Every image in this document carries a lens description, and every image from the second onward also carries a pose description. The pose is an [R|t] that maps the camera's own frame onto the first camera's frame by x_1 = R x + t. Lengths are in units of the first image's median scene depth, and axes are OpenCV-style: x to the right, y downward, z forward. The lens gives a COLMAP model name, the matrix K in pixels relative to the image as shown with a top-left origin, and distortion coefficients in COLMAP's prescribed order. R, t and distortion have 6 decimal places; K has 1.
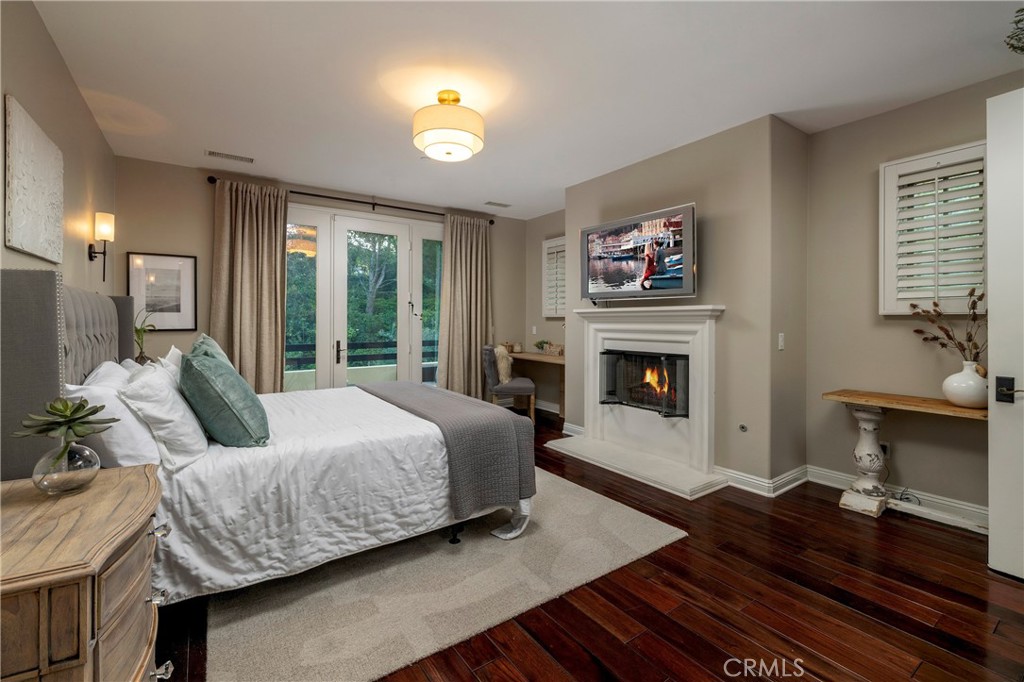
lens RADIAL K [[434.3, 0, 503.1], [0, 434.3, 323.4], [0, 0, 1]] dist [0.000040, 0.000060]
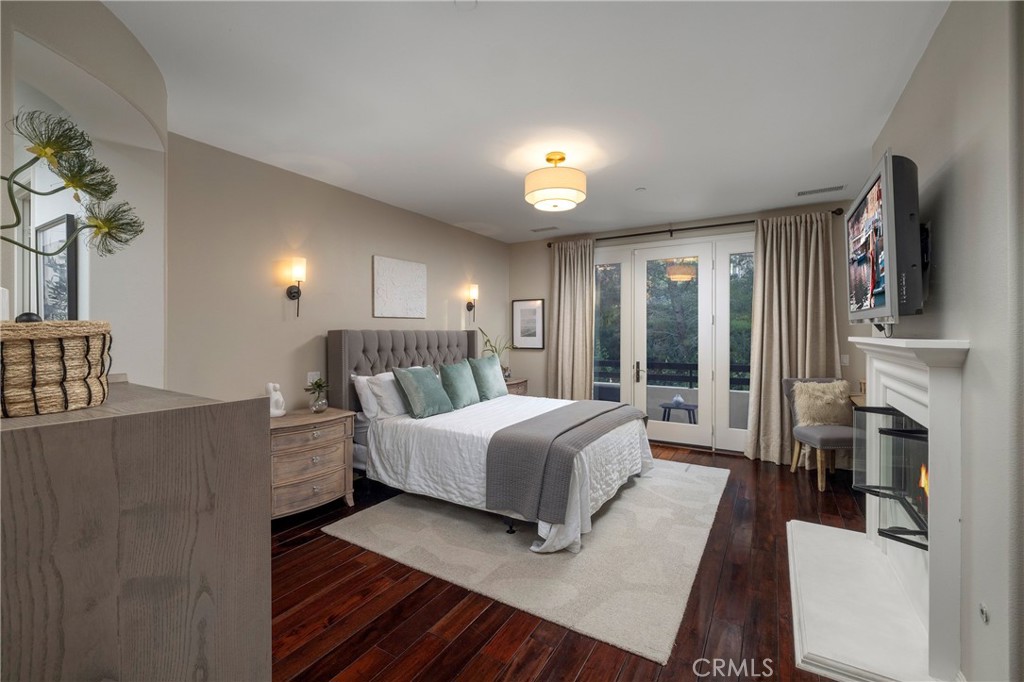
lens RADIAL K [[434.3, 0, 510.0], [0, 434.3, 333.3], [0, 0, 1]] dist [0.000040, 0.000060]
pose [[0.413929, 0.003565, -0.910302, 1.005043], [-0.005148, 0.999986, 0.001576, -0.065449], [0.910294, 0.004034, 0.413942, 0.479314]]
